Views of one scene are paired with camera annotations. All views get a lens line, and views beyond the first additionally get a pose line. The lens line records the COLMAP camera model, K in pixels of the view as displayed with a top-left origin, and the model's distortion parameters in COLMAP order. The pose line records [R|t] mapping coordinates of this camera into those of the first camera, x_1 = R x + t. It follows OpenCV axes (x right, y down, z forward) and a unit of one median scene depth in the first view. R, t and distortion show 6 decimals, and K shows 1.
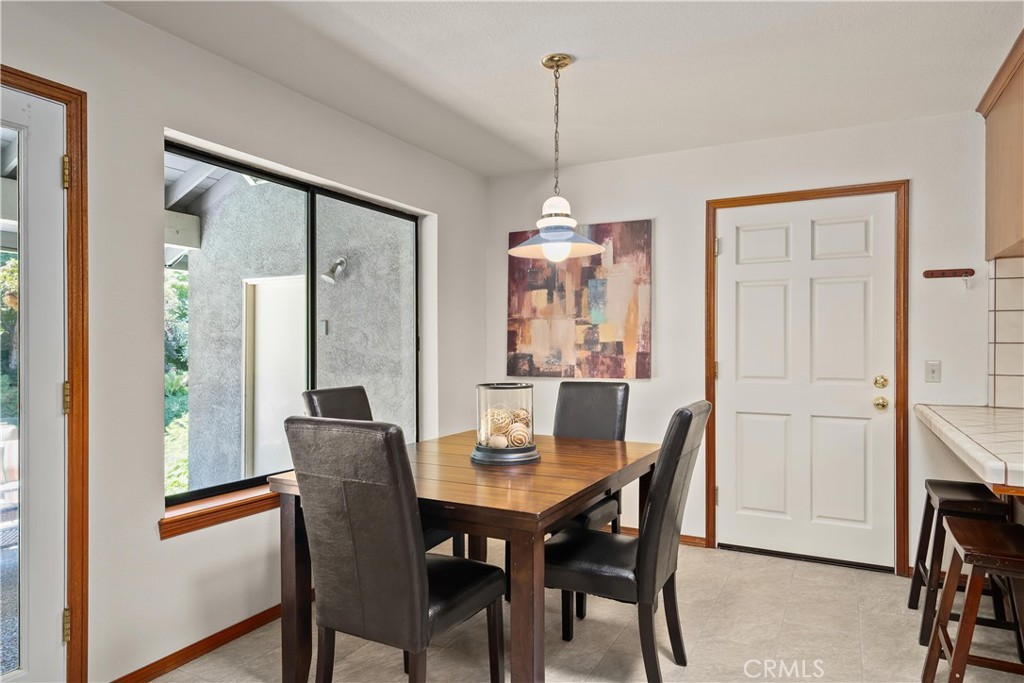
lens RADIAL K [[631.3, 0, 515.0], [0, 631.3, 341.9], [0, 0, 1]] dist [0.015323, -0.000918]
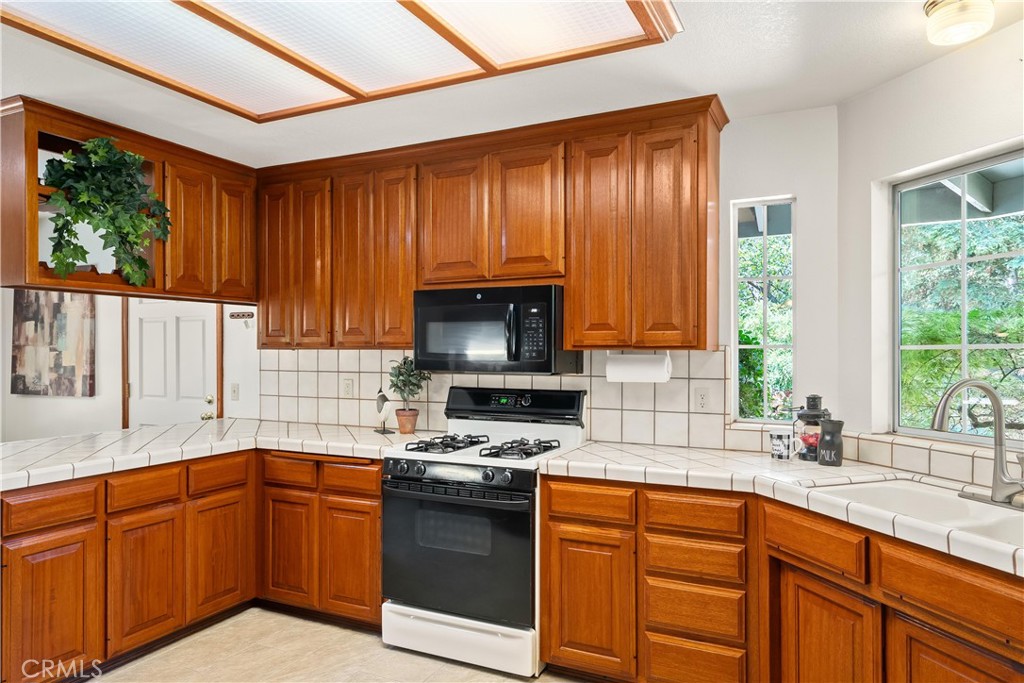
lens RADIAL K [[657.8, 0, 513.0], [0, 657.8, 347.9], [0, 0, 1]] dist [0.005939, 0.001888]
pose [[0.999701, 0.001702, 0.024406, 0.943783], [-0.001548, 0.999979, -0.006314, -0.027221], [-0.024416, 0.006274, 0.999682, -0.267064]]
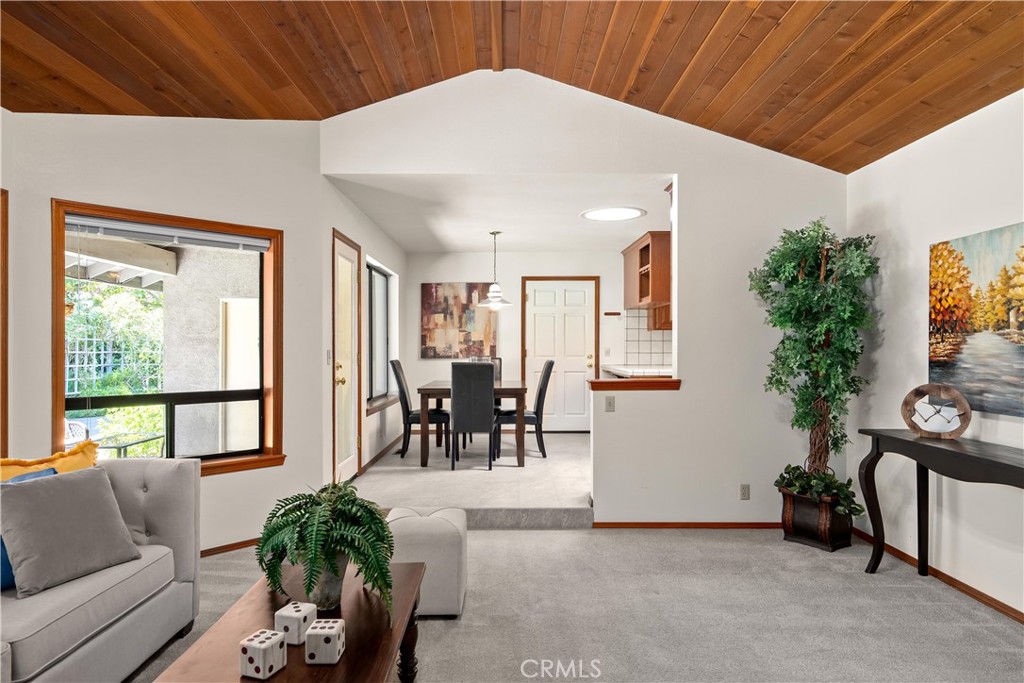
lens RADIAL K [[631.3, 0, 514.3], [0, 631.3, 345.5], [0, 0, 1]] dist [0.015323, -0.000918]
pose [[0.897509, 0.001839, 0.440993, -0.636942], [0.000382, 0.999988, -0.004948, 0.025969], [-0.440997, 0.004609, 0.897497, -0.889077]]
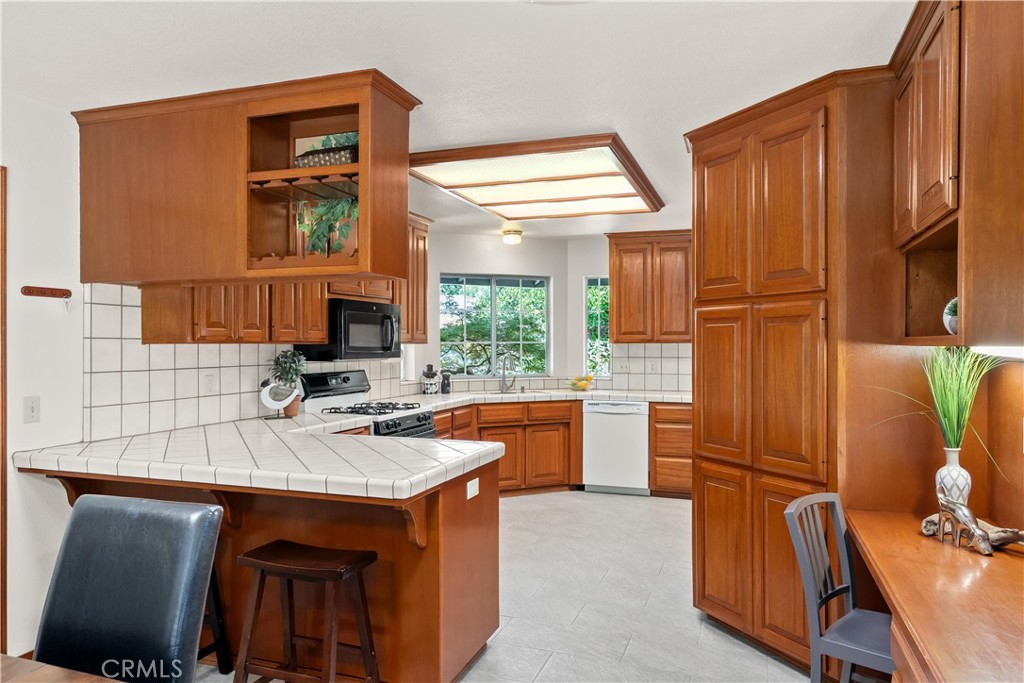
lens RADIAL K [[677.4, 0, 511.4], [0, 677.4, 345.0], [0, 0, 1]] dist [0.001117, 0.000077]
pose [[-0.124574, -0.000154, 0.992210, -0.231695], [0.004233, 0.999991, 0.000687, -0.027716], [-0.992201, 0.004285, -0.124573, 0.392224]]
